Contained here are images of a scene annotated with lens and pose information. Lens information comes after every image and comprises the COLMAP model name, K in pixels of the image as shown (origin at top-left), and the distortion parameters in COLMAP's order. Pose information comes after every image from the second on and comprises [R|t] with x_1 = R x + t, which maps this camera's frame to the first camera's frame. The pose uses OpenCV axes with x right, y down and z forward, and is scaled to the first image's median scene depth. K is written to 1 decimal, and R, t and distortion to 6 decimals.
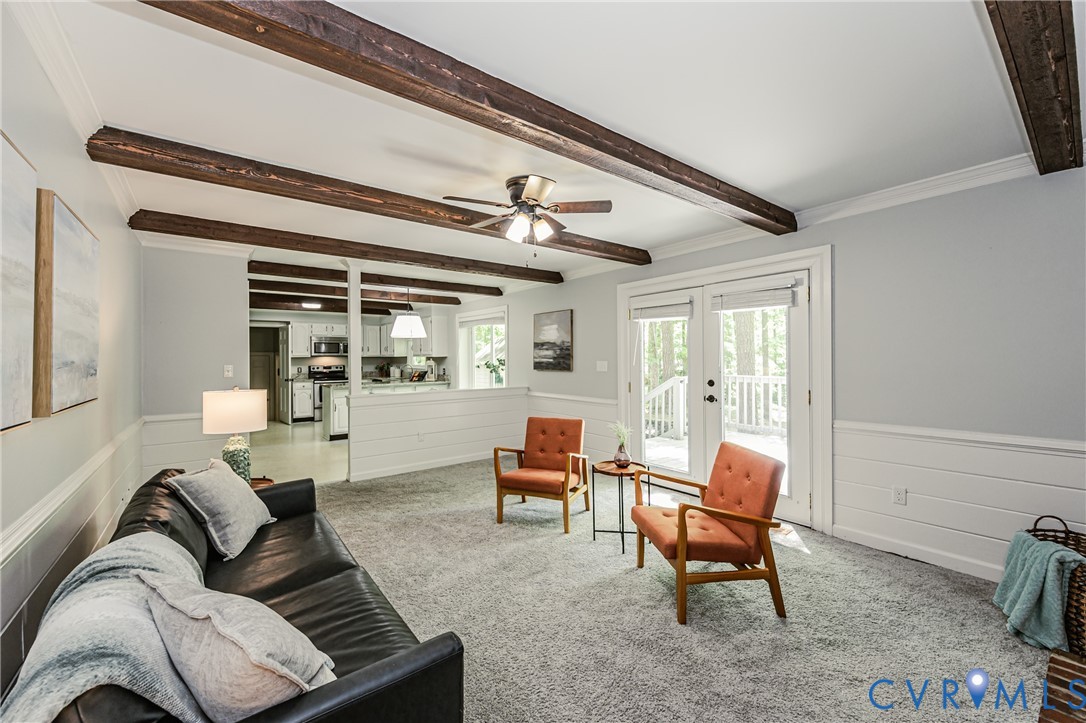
lens RADIAL K [[432.4, 0, 525.8], [0, 432.4, 355.8], [0, 0, 1]] dist [0.002769, -0.001242]
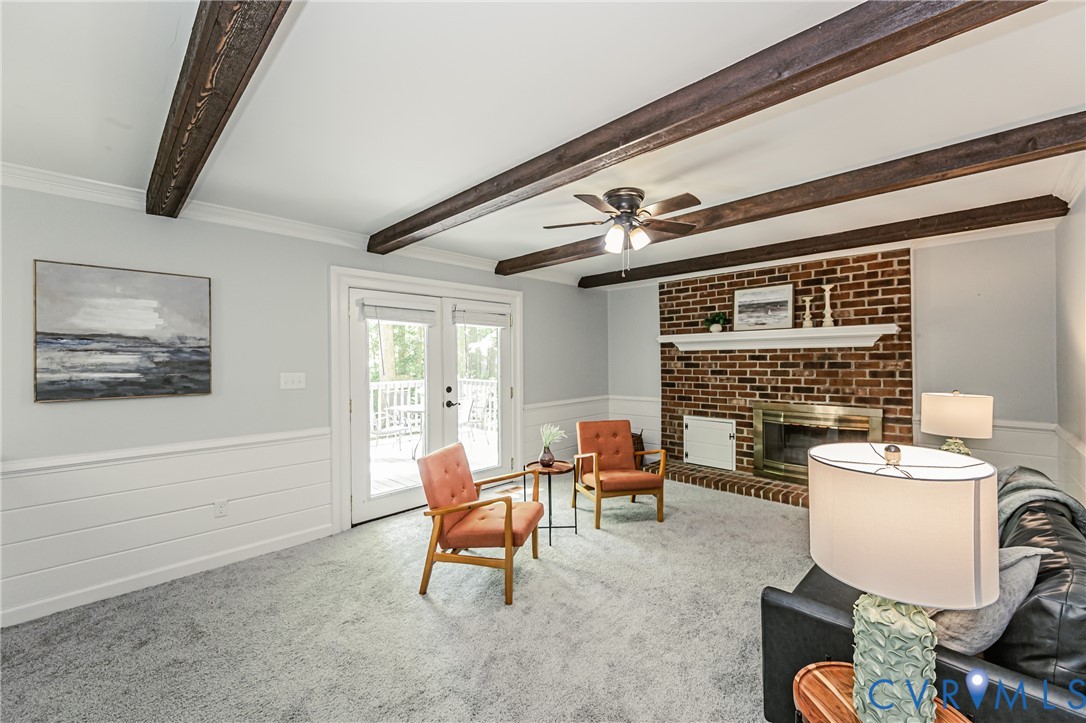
lens RADIAL K [[432.4, 0, 541.8], [0, 432.4, 362.4], [0, 0, 1]] dist [0.002769, -0.001242]
pose [[-0.175235, 0.011527, 0.984459, -0.485140], [0.010154, 0.999899, -0.009900, 0.006134], [-0.984474, 0.008261, -0.175334, 0.689095]]
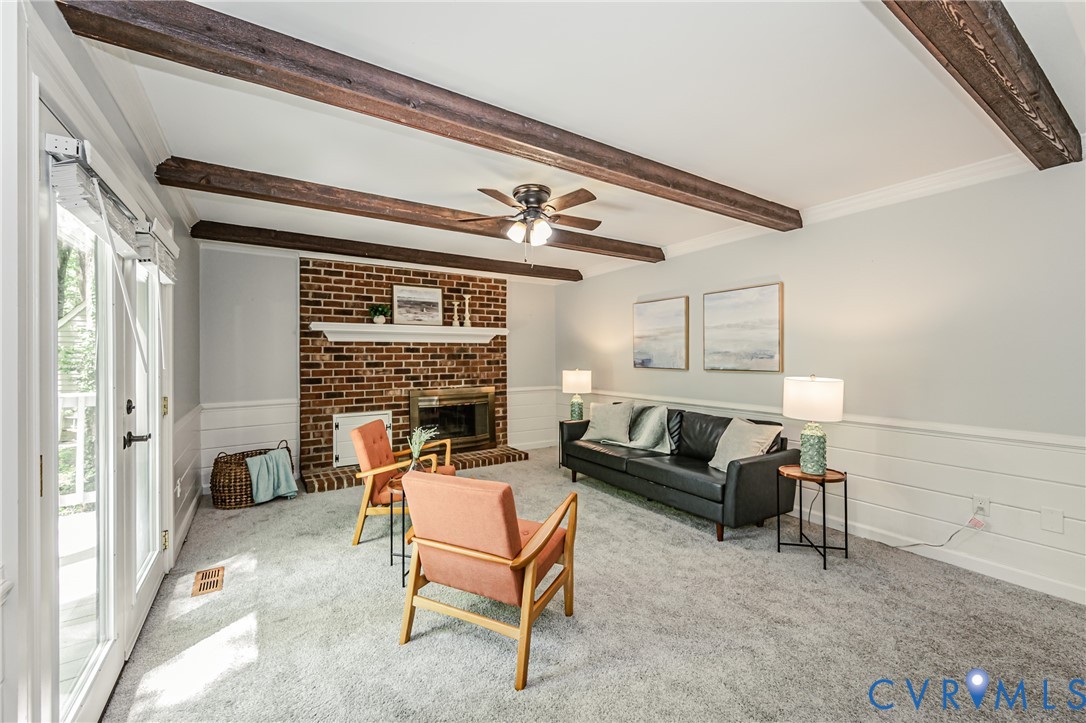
lens RADIAL K [[432.4, 0, 539.9], [0, 432.4, 356.4], [0, 0, 1]] dist [0.002769, -0.001242]
pose [[-0.998554, 0.020715, 0.049609, -0.036017], [0.020737, 0.999785, -0.000082, 0.012096], [-0.049600, 0.000947, -0.998769, 1.043879]]
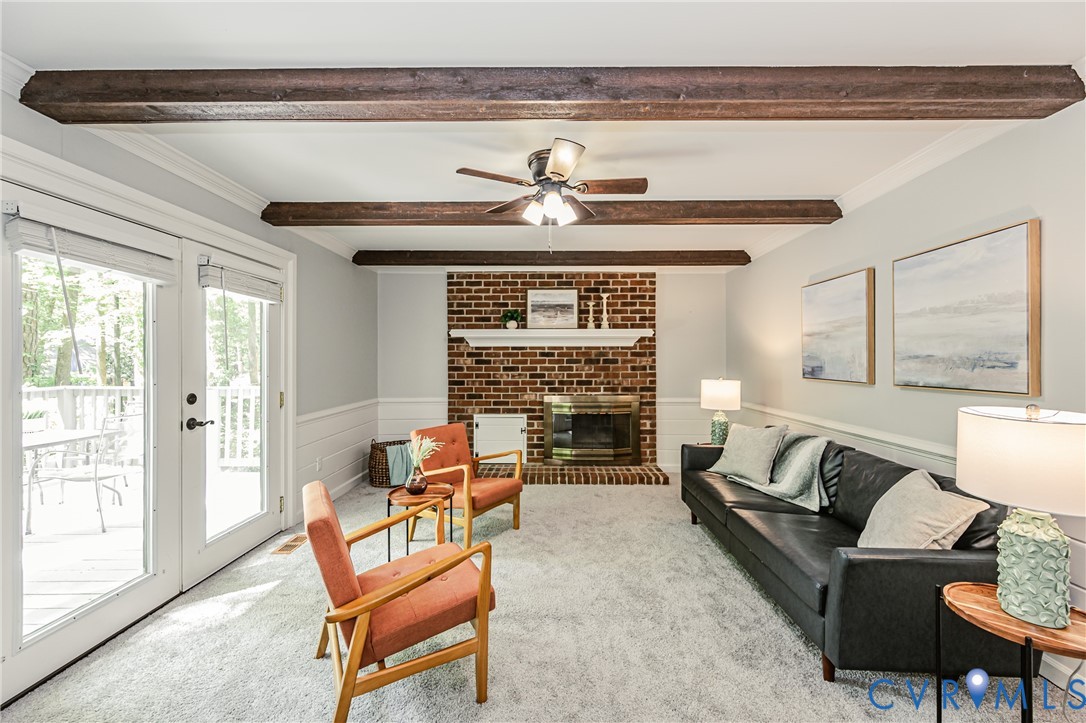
lens RADIAL K [[432.4, 0, 548.2], [0, 432.4, 361.2], [0, 0, 1]] dist [0.002769, -0.001242]
pose [[-0.810100, 0.015760, 0.586080, -0.256934], [0.013362, 0.999875, -0.008417, 0.014915], [-0.586139, 0.001013, -0.810210, 0.864813]]
